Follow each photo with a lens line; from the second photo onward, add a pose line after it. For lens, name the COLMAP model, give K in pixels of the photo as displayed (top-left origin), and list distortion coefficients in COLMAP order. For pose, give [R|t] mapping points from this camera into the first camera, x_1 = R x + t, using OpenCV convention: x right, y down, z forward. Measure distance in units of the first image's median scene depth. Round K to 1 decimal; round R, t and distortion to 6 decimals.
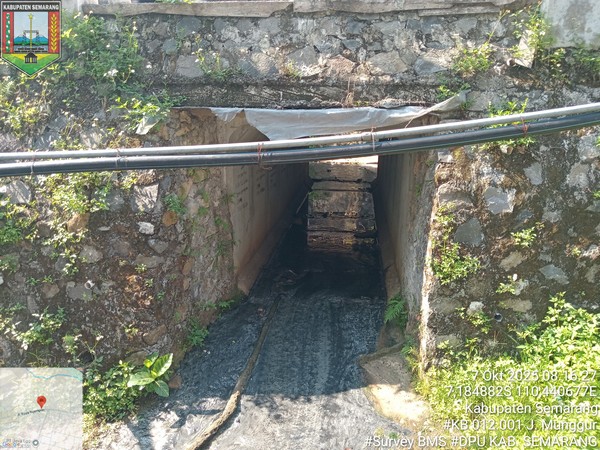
lens RADIAL K [[431.8, 0, 298.8], [0, 431.8, 232.7], [0, 0, 1]] dist [0.055285, -0.115351]
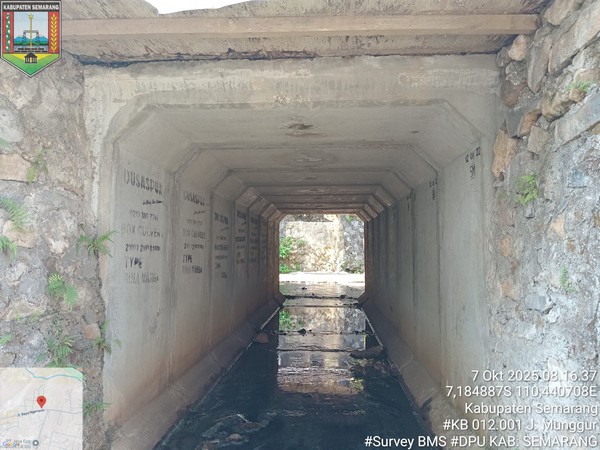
lens RADIAL K [[431.8, 0, 298.8], [0, 431.8, 232.7], [0, 0, 1]] dist [0.055285, -0.115351]
pose [[0.997997, -0.003767, 0.063154, 0.029991], [0.024299, 0.944485, -0.327654, 0.087098], [-0.058414, 0.328532, 0.942685, 0.709743]]
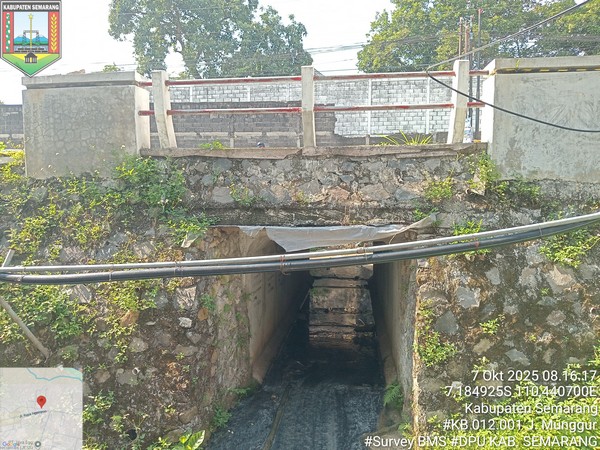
lens RADIAL K [[431.8, 0, 298.8], [0, 431.8, 232.7], [0, 0, 1]] dist [0.055285, -0.115351]
pose [[0.999948, -0.008501, 0.005627, -0.033599], [0.009529, 0.975584, -0.219422, 0.013872], [-0.003625, 0.219464, 0.975614, -0.251080]]
